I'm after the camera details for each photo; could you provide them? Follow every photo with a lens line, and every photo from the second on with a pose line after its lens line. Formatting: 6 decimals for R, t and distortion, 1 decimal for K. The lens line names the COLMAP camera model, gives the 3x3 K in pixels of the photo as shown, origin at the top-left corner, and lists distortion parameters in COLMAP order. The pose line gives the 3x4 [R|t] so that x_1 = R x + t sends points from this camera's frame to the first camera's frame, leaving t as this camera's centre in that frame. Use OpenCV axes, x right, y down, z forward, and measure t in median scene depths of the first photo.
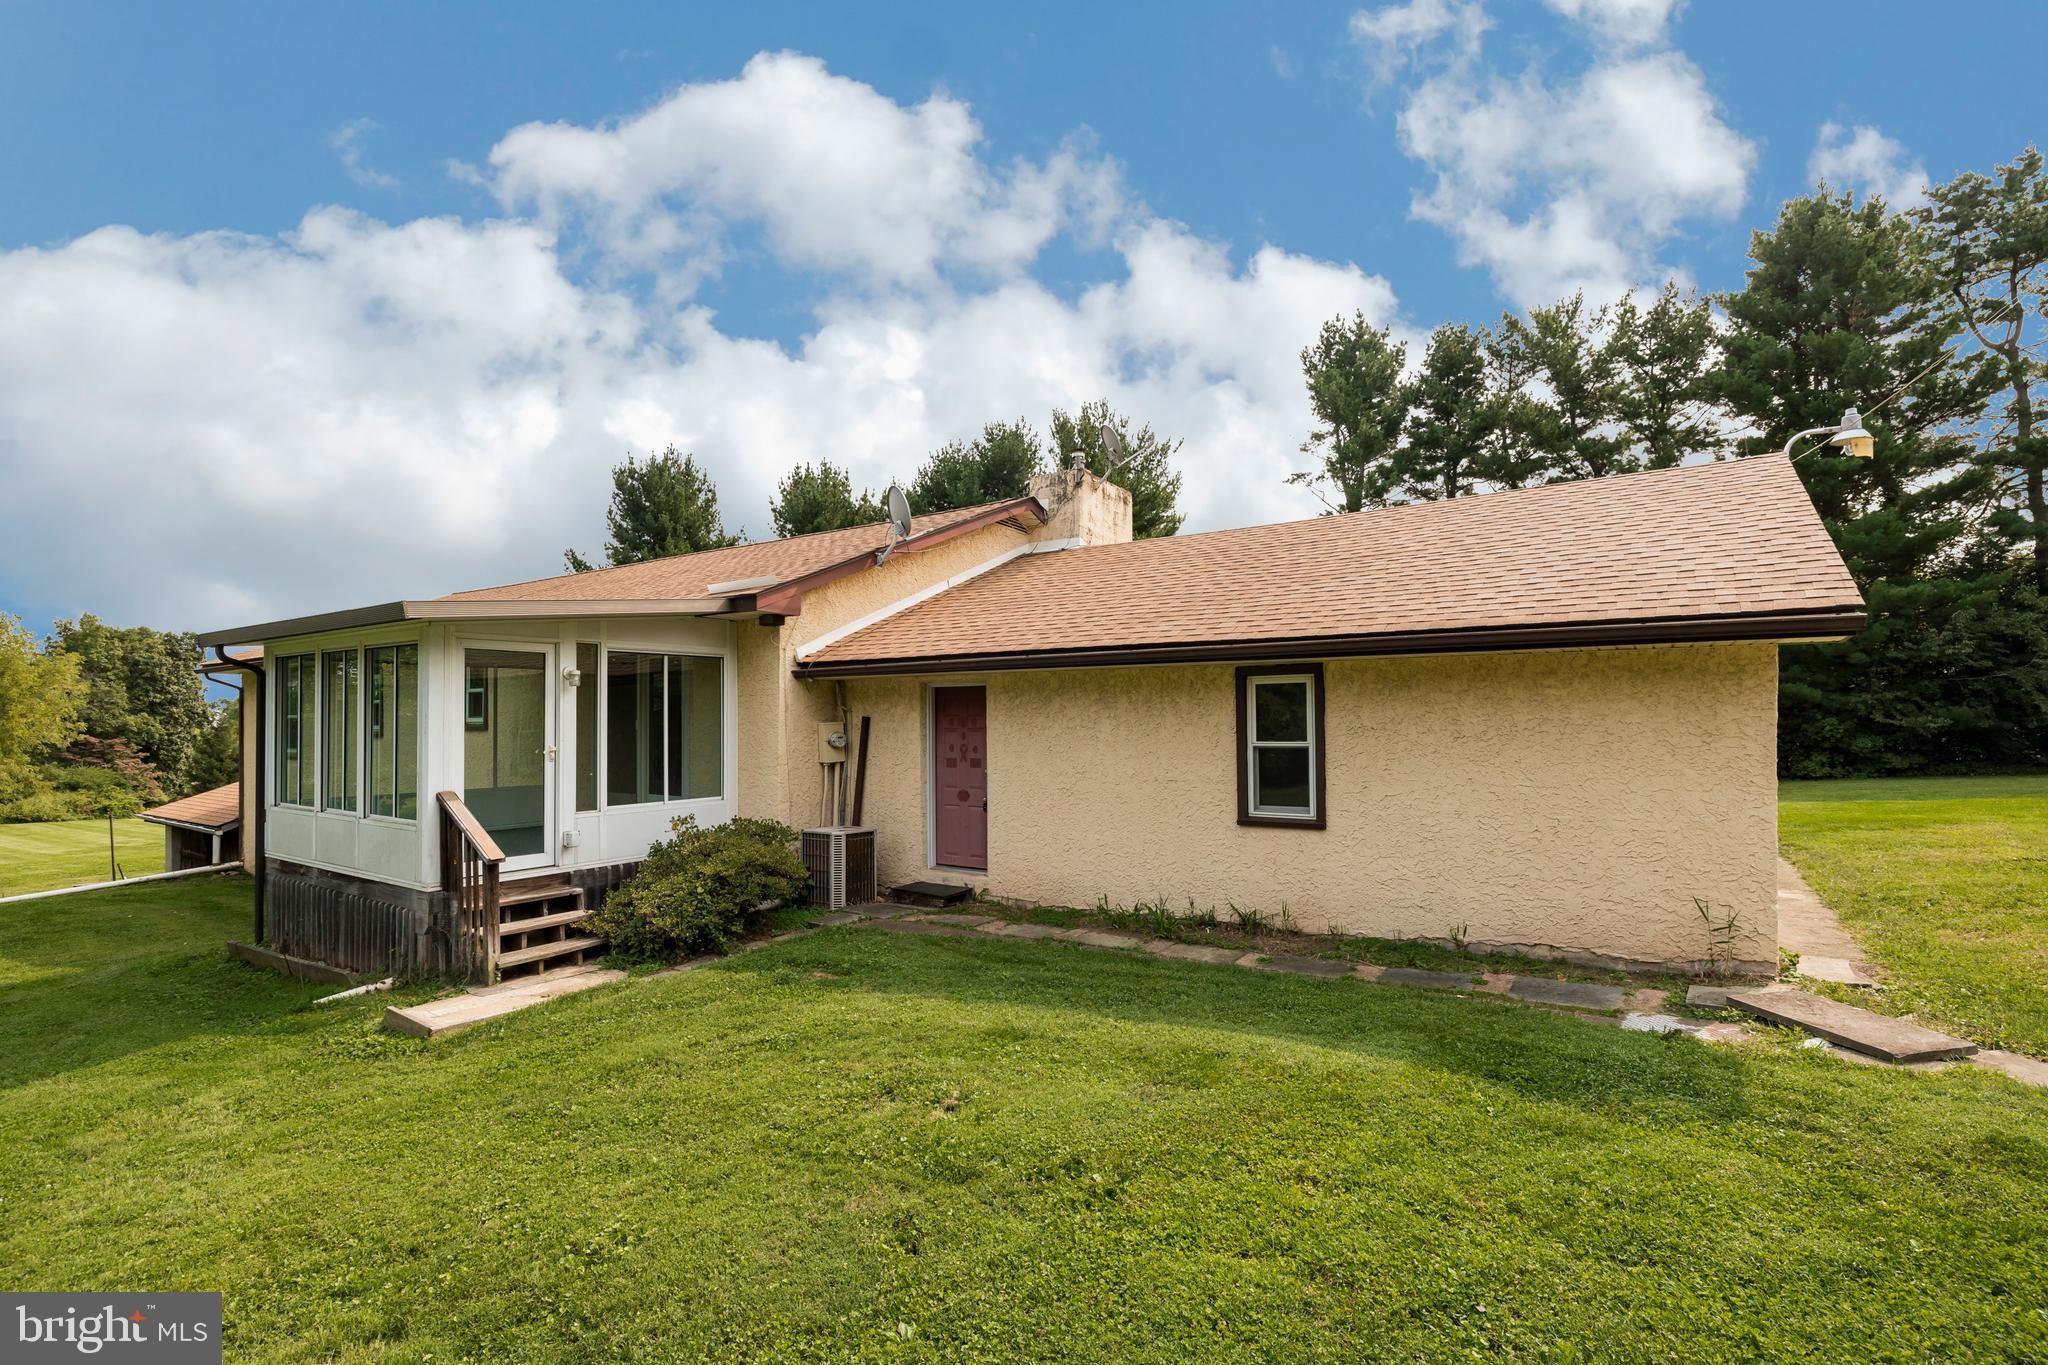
lens RADIAL K [[952.1, 0, 1027.4], [0, 952.1, 696.6], [0, 0, 1]] dist [-0.016788, -0.000199]
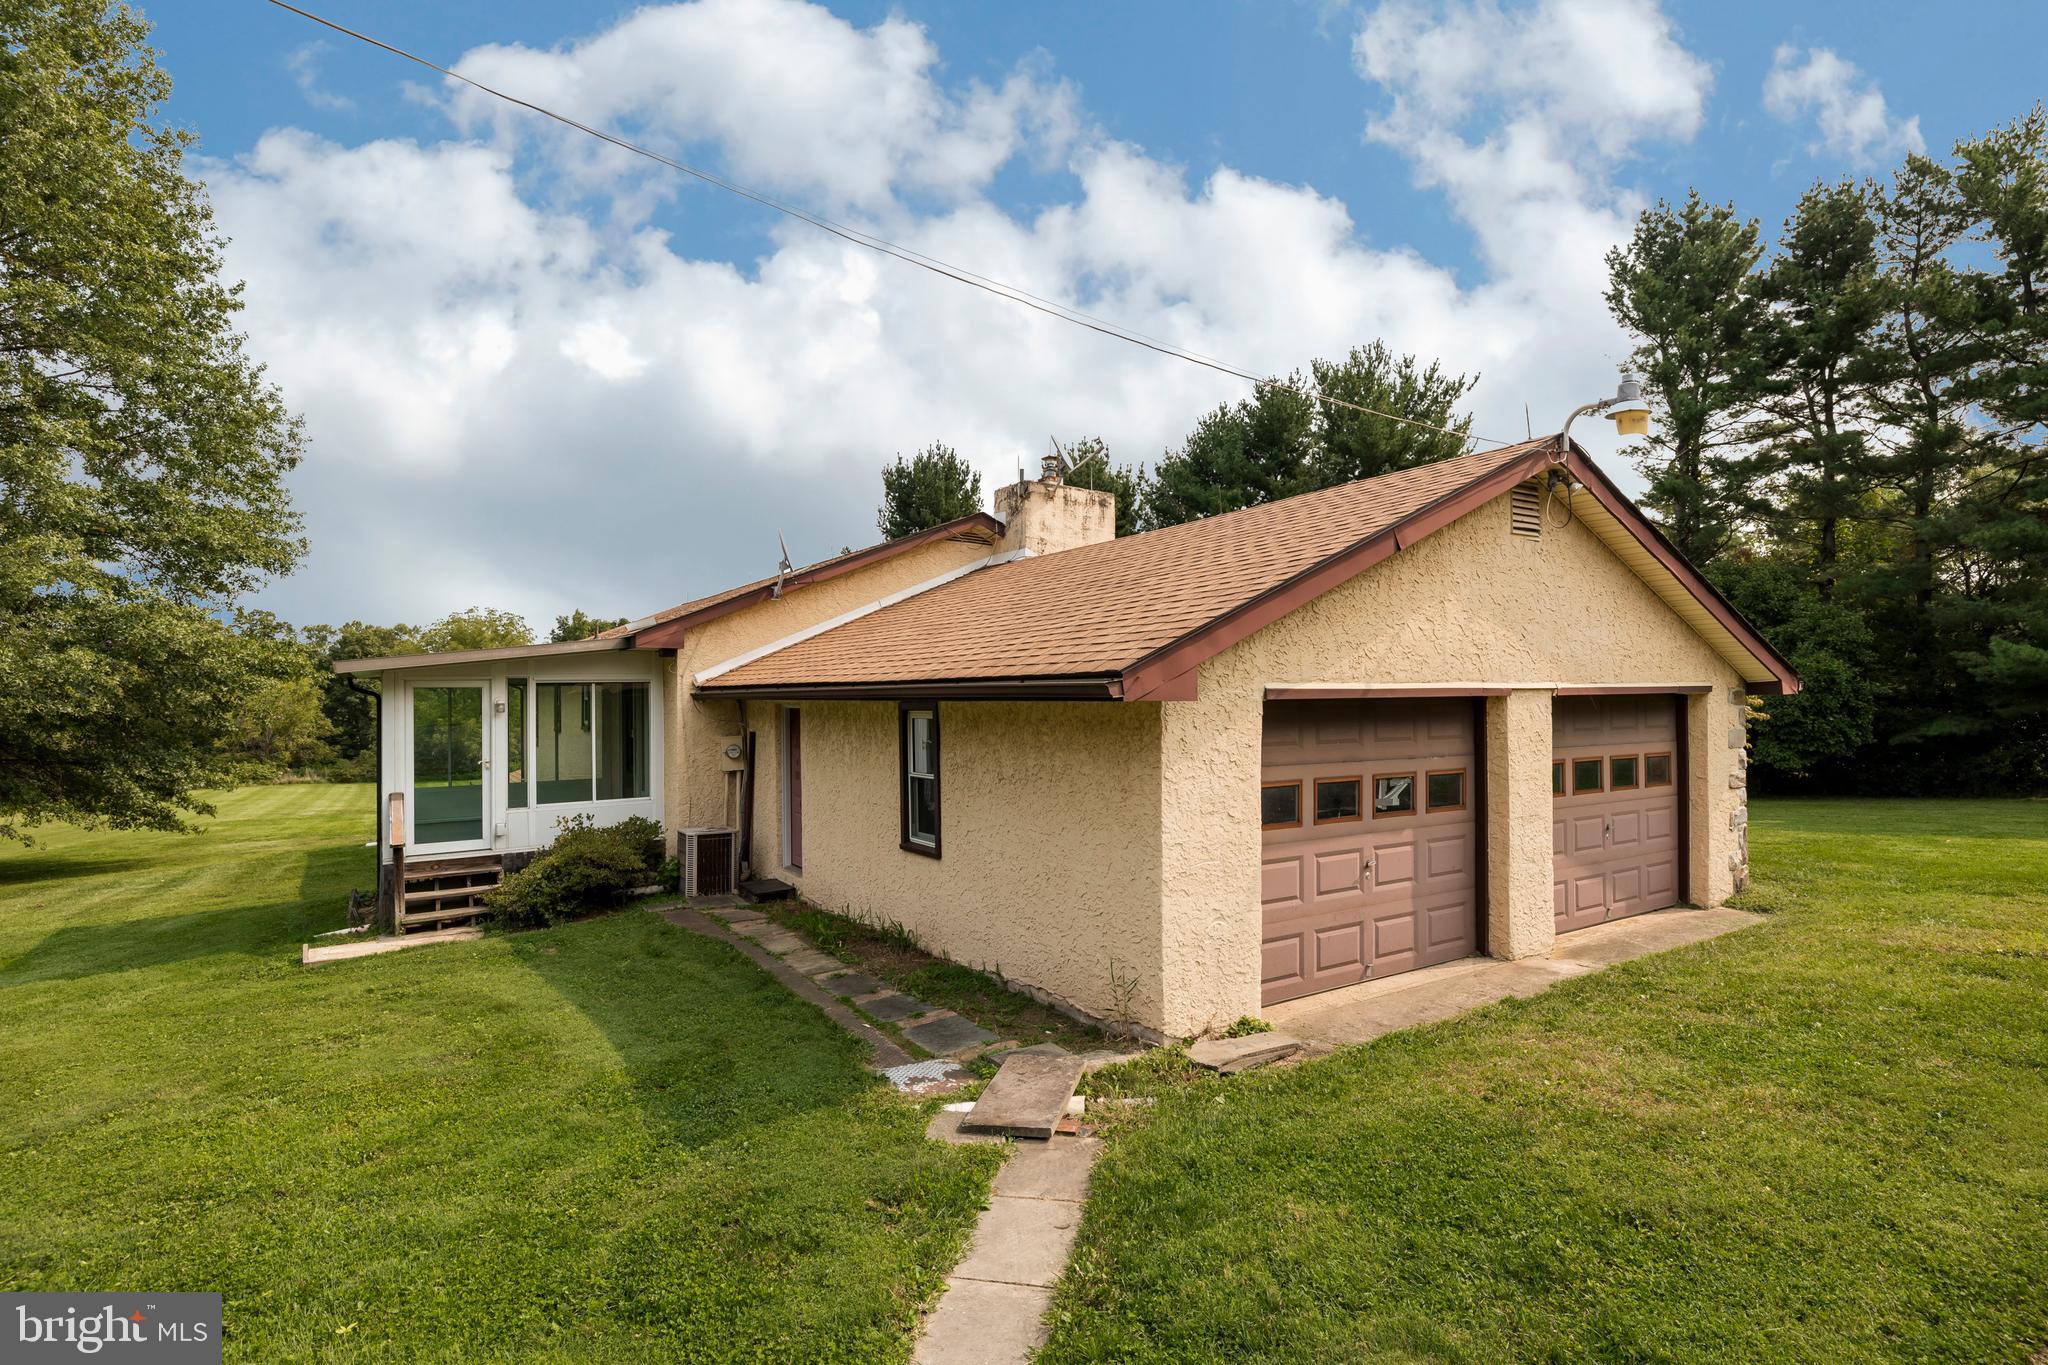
lens RADIAL K [[1008.1, 0, 1024.0], [0, 1008.1, 682.5], [0, 0, 1]] dist [-0.014279, -0.000034]
pose [[0.922971, -0.008777, -0.384769, 0.620468], [0.015526, 0.999775, 0.014439, -0.052817], [0.384556, -0.019300, 0.922900, 0.003629]]
